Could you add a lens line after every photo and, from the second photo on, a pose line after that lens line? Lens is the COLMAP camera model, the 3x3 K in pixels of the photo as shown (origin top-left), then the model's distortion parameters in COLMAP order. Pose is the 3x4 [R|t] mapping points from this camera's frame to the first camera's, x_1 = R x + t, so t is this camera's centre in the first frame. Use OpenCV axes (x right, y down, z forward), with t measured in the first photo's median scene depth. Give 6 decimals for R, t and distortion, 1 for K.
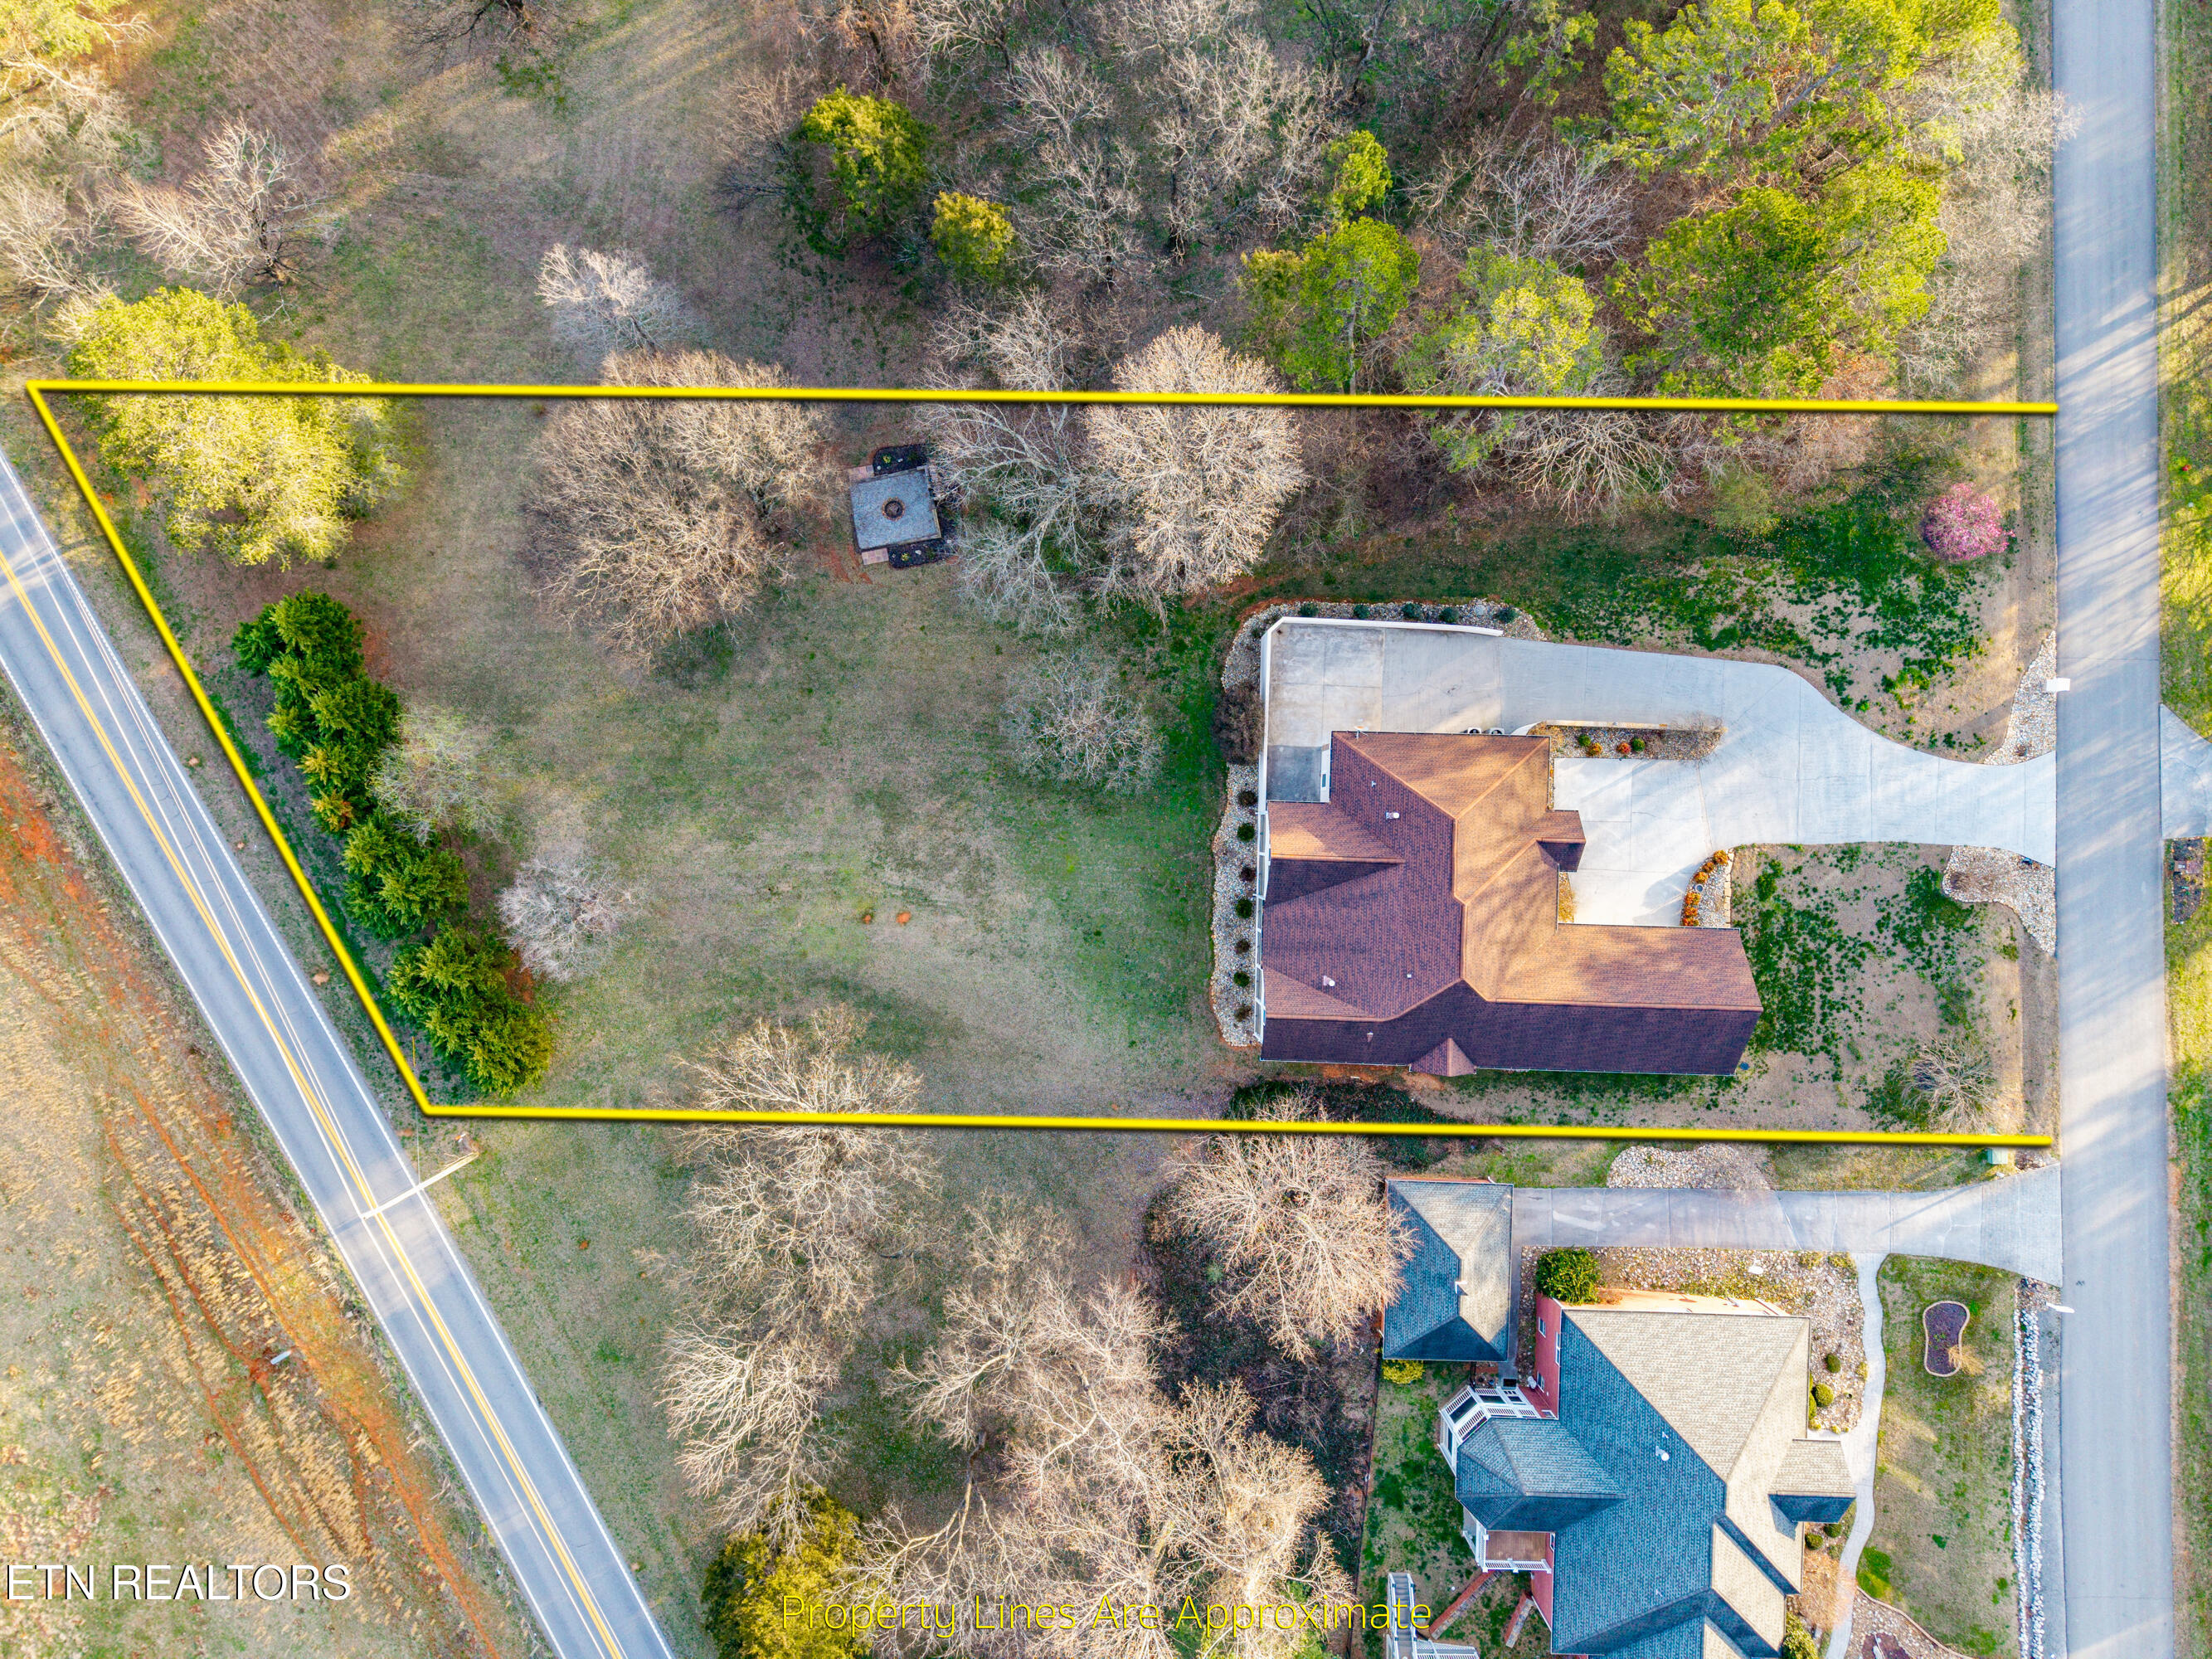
lens RADIAL K [[1479.2, 0, 1106.0], [0, 1479.2, 829.5], [0, 0, 1]] dist [0.026178, -0.021838]
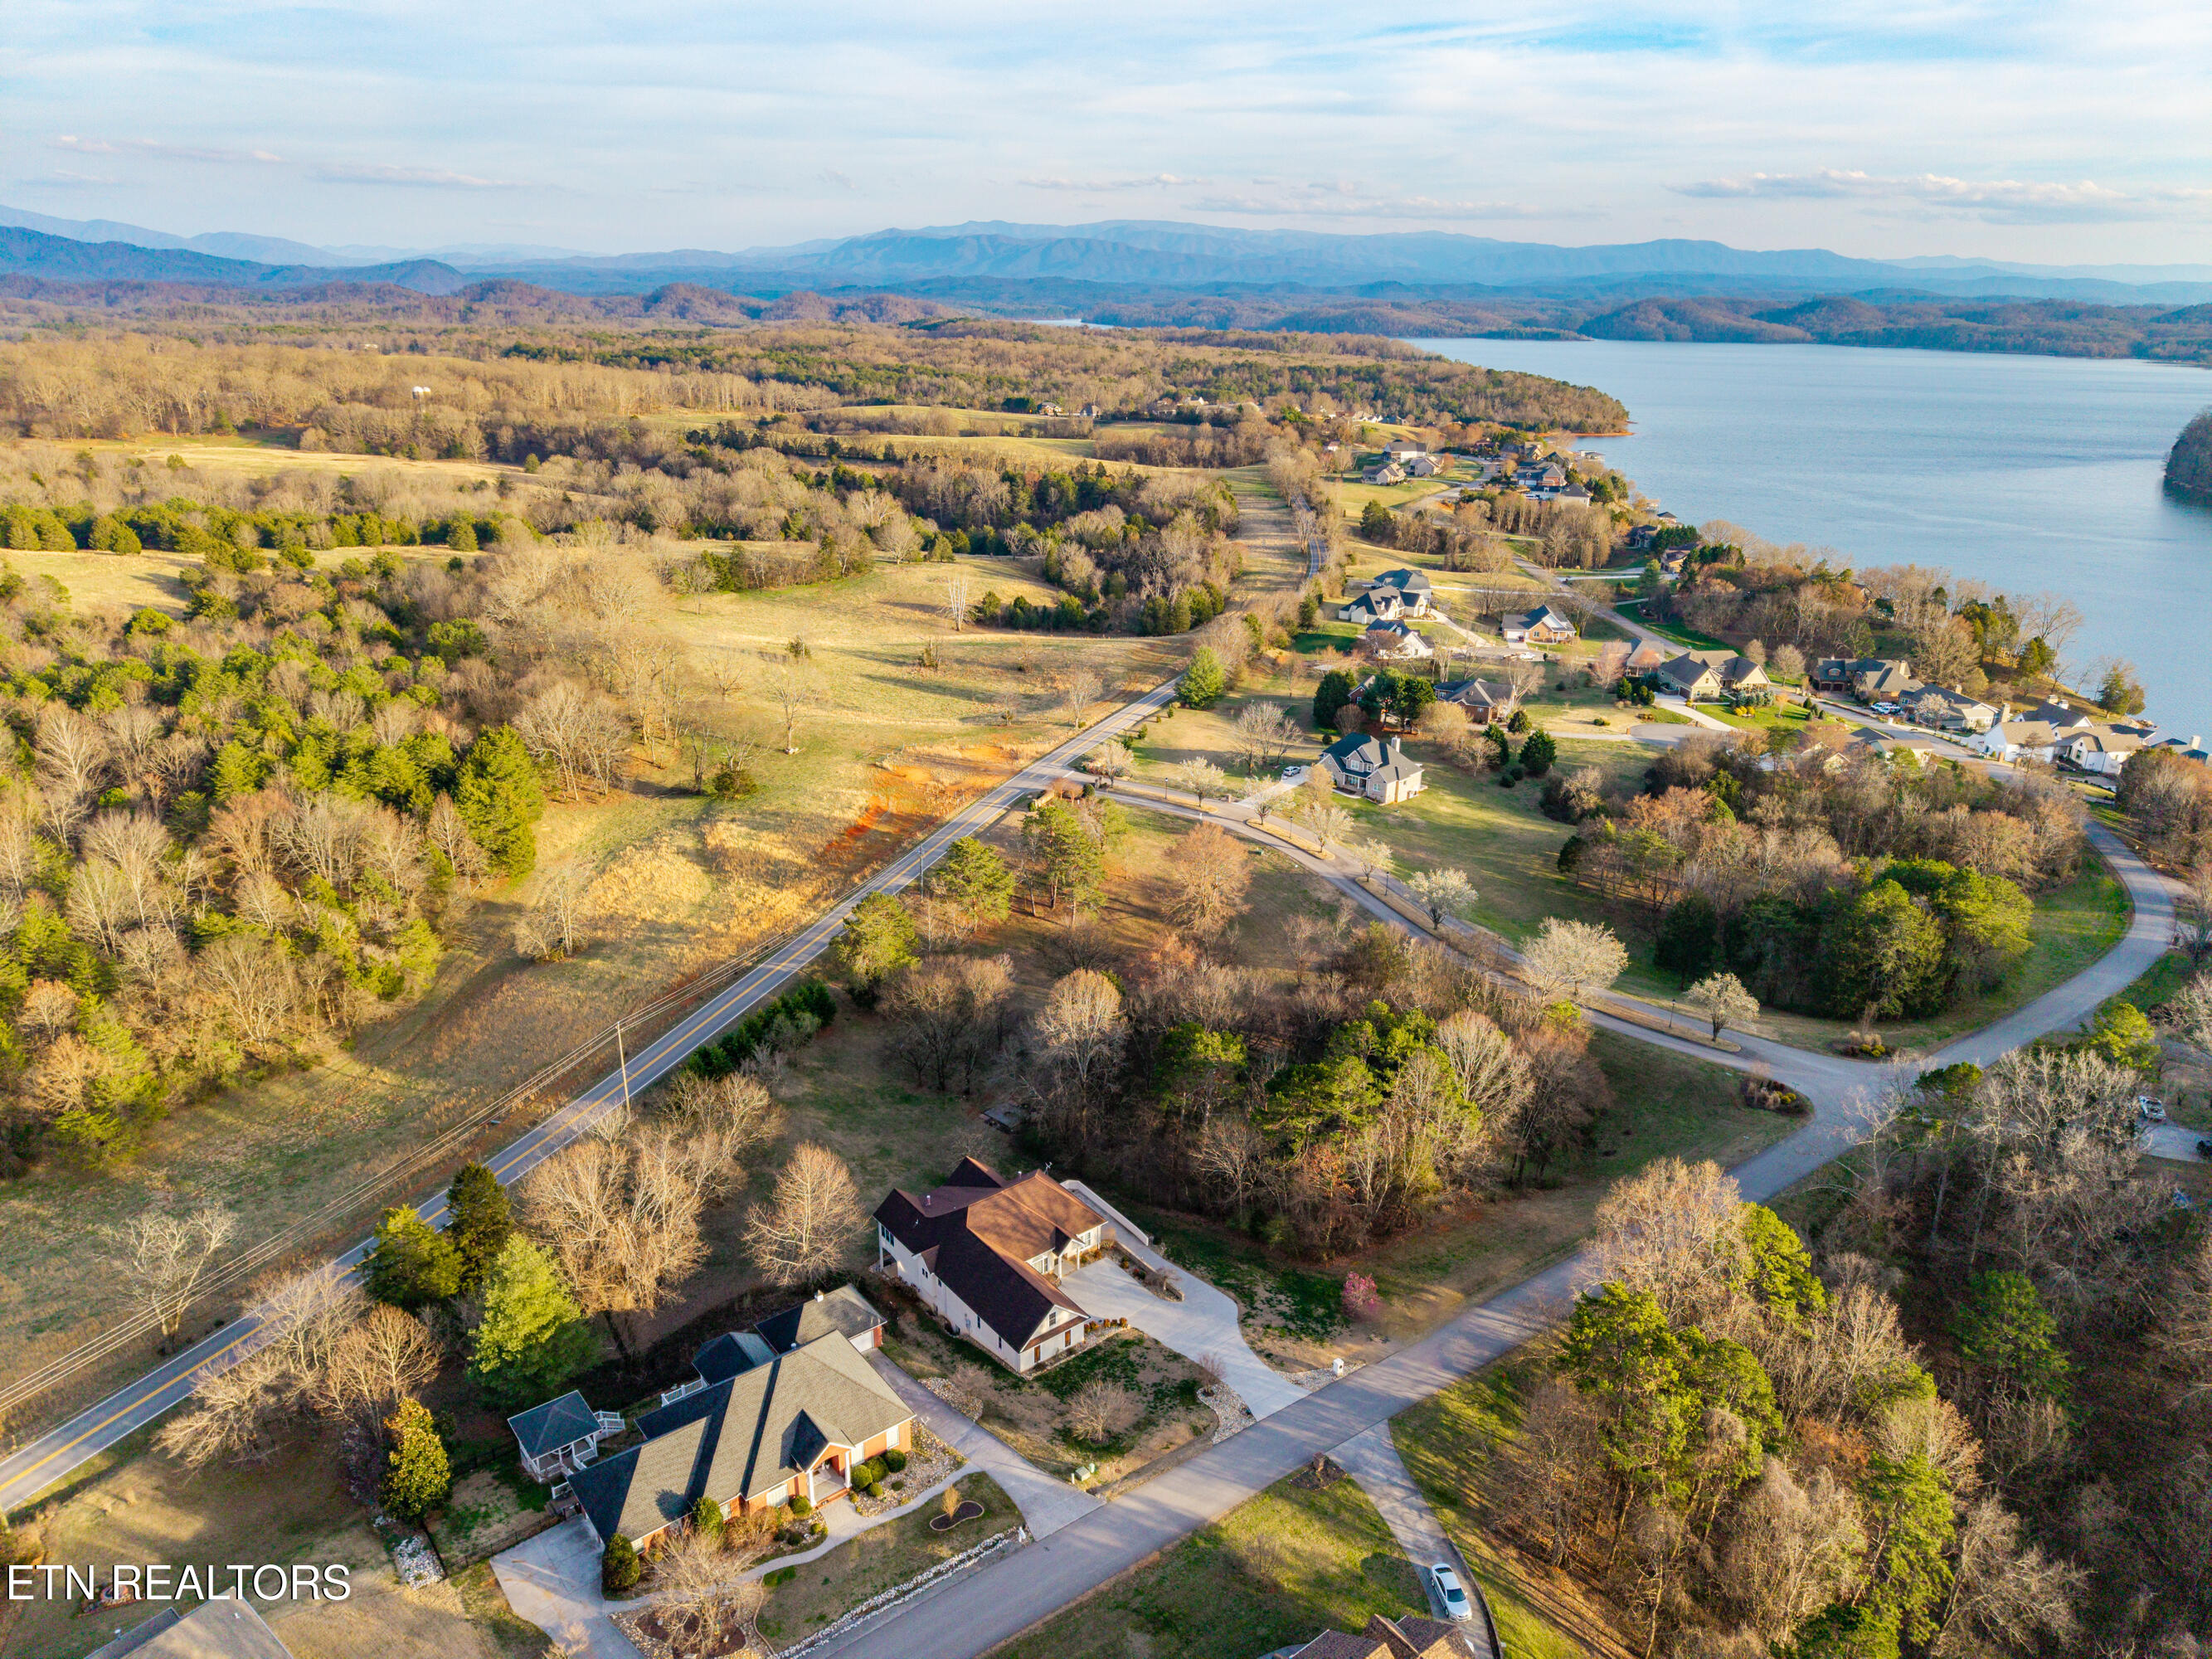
lens RADIAL K [[1479.2, 0, 1106.0], [0, 1479.2, 829.5], [0, 0, 1]] dist [0.026178, -0.021838]
pose [[0.639828, 0.253979, -0.725337, 1.468611], [-0.768506, 0.206259, -0.605686, 0.925304], [-0.004224, 0.944961, 0.327155, -0.056828]]
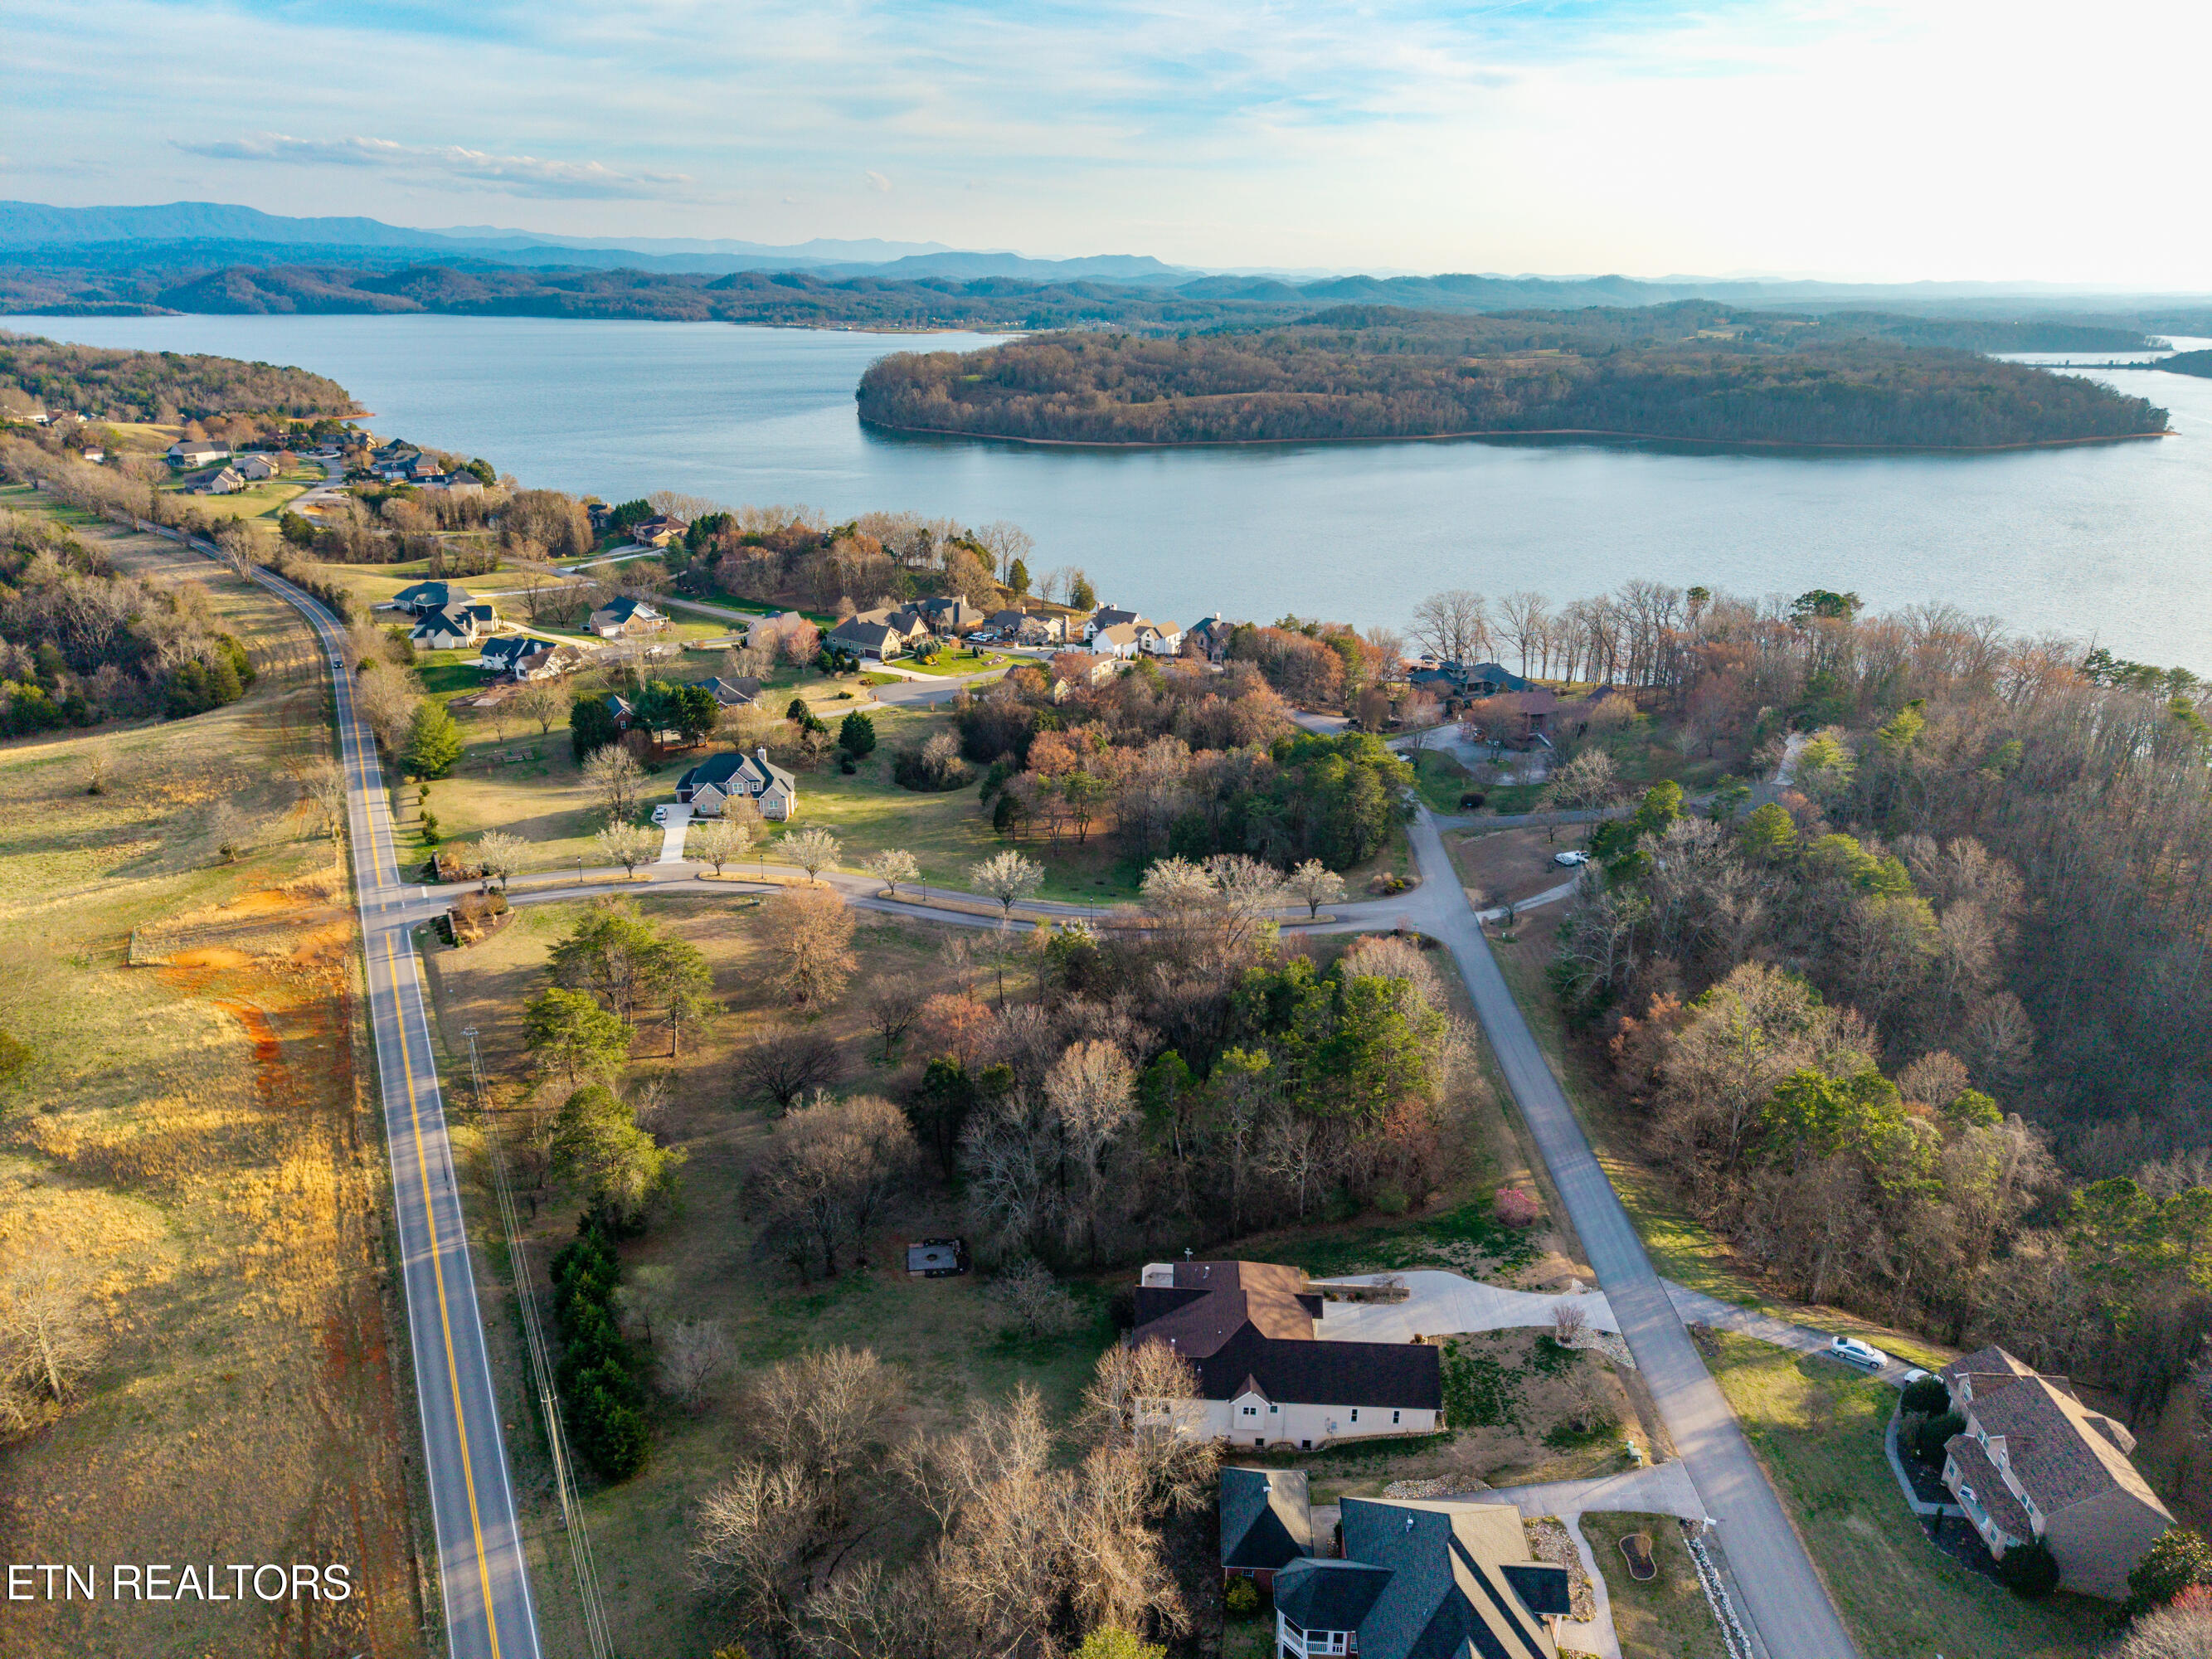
lens RADIAL K [[1479.2, 0, 1106.0], [0, 1479.2, 829.5], [0, 0, 1]] dist [0.026178, -0.021838]
pose [[0.999714, -0.000312, -0.023895, 0.113158], [-0.022308, 0.346344, -0.937842, 1.359805], [0.008569, 0.938108, 0.346238, -0.081295]]
